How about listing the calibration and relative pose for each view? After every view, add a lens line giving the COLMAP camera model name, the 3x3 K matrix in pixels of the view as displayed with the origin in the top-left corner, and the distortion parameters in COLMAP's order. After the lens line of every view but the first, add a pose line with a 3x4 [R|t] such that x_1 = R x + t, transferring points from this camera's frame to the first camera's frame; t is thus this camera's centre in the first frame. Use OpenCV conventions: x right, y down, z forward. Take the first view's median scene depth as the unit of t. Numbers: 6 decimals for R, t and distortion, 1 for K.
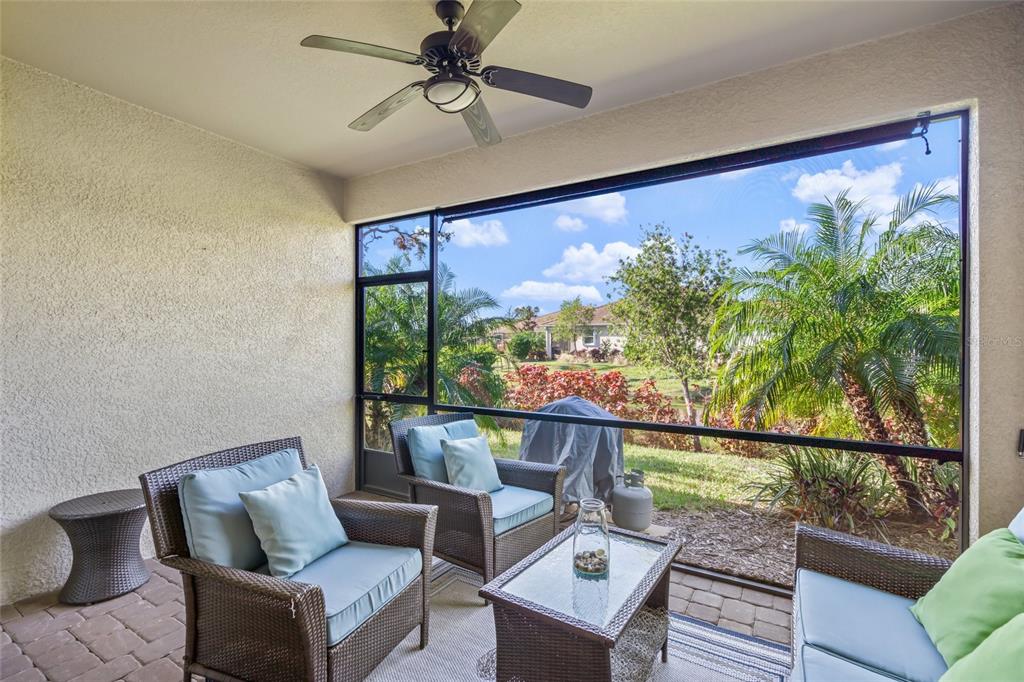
lens RADIAL K [[469.0, 0, 509.9], [0, 469.0, 343.2], [0, 0, 1]] dist [-0.005303, 0.000951]
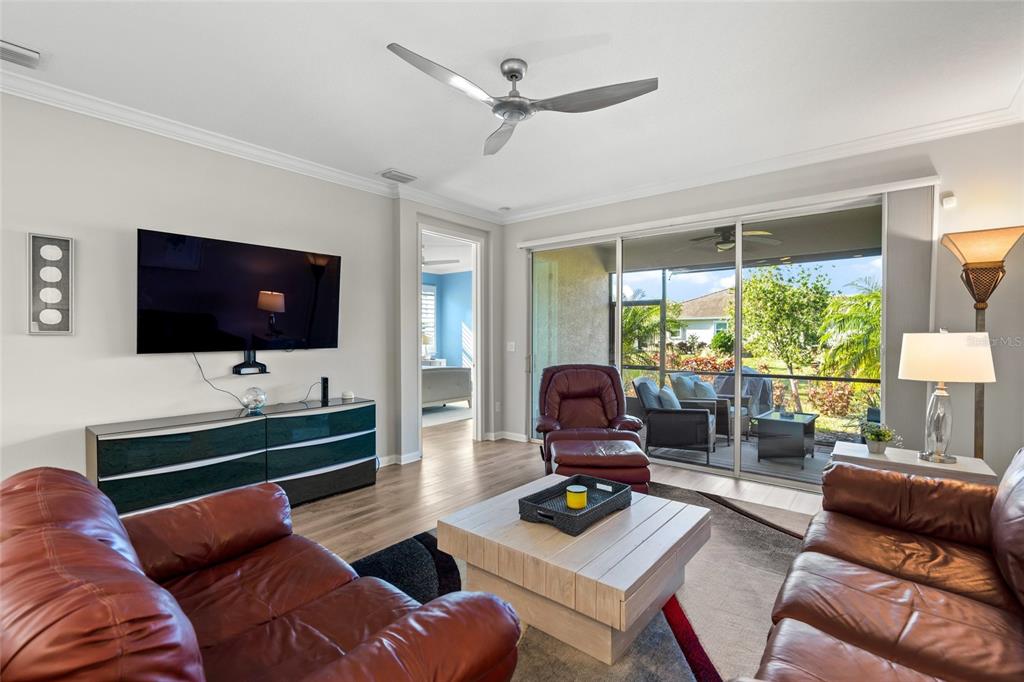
lens RADIAL K [[469.0, 0, 510.0], [0, 469.0, 338.9], [0, 0, 1]] dist [-0.005303, 0.000951]
pose [[0.990296, 0.000770, -0.138973, -0.239810], [0.000054, 0.999982, 0.005925, -0.003090], [0.138975, -0.005875, 0.990278, -0.448194]]
